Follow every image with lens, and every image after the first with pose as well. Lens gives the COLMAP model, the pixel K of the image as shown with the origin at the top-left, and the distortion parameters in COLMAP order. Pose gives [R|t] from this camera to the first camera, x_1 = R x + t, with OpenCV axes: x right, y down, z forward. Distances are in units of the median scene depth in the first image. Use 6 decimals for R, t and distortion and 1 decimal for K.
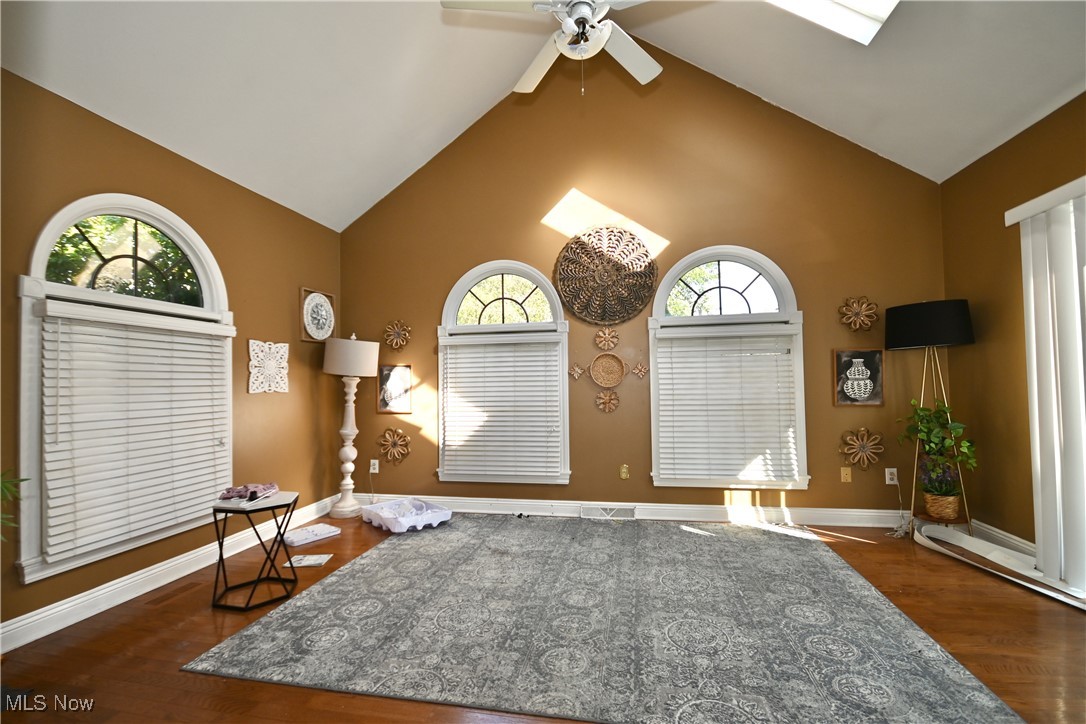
lens RADIAL K [[494.2, 0, 533.1], [0, 494.2, 365.5], [0, 0, 1]] dist [0.000961, -0.000167]
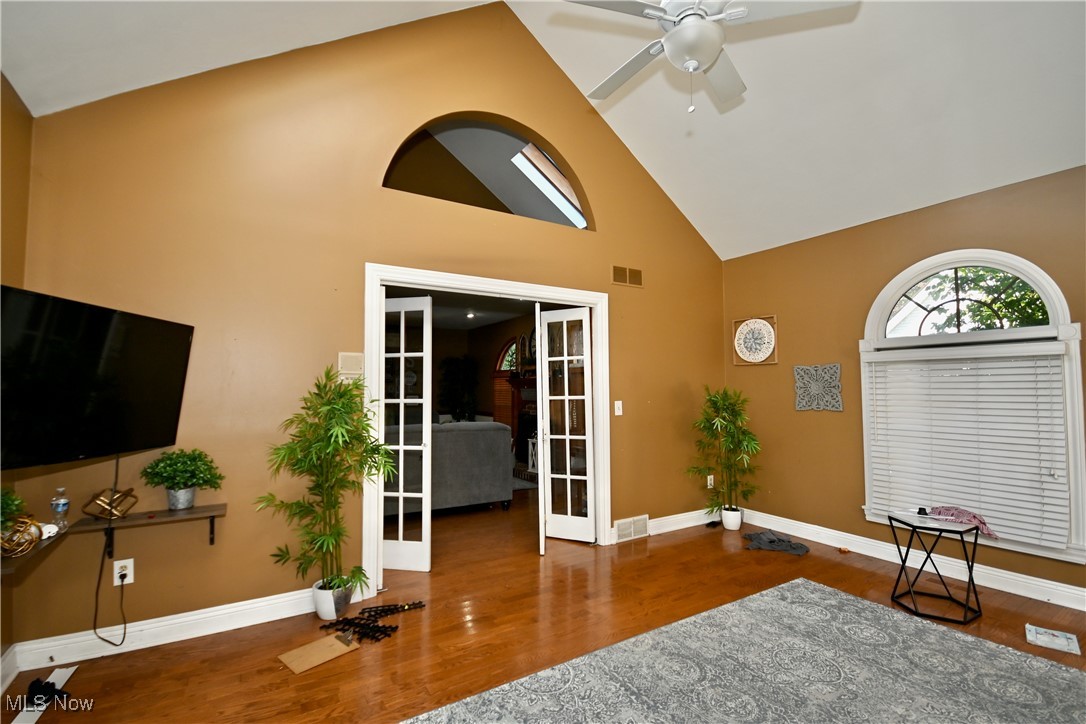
lens RADIAL K [[494.2, 0, 540.4], [0, 494.2, 361.7], [0, 0, 1]] dist [0.000961, -0.000167]
pose [[-0.742676, -0.017615, -0.669420, 0.924030], [0.039588, 0.996751, -0.070148, -0.029220], [0.668480, -0.078598, -0.739565, 1.459810]]
